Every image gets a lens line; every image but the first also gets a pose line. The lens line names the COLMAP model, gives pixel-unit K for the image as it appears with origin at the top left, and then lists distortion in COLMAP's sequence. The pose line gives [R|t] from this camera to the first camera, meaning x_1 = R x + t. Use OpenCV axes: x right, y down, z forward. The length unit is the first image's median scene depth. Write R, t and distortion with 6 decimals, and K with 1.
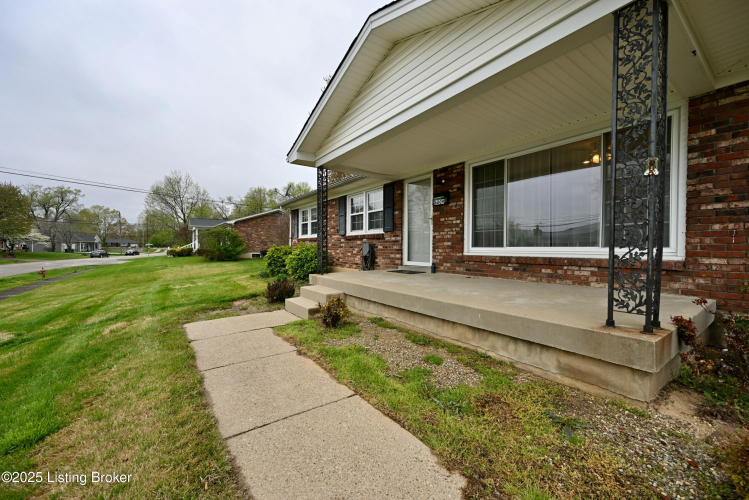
lens RADIAL K [[292.9, 0, 374.5], [0, 292.9, 250.0], [0, 0, 1]] dist [0.000204, 0.000014]
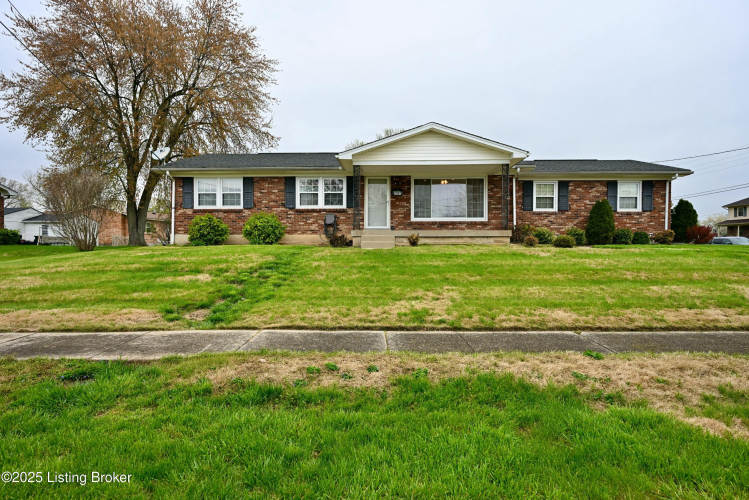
lens RADIAL K [[395.9, 0, 374.5], [0, 395.9, 250.0], [0, 0, 1]] dist [-0.001403, 0.000578]
pose [[0.625111, -0.012734, 0.780432, -1.813144], [0.007292, 0.999919, 0.010474, 0.167579], [-0.780501, -0.000856, 0.625153, -0.472138]]
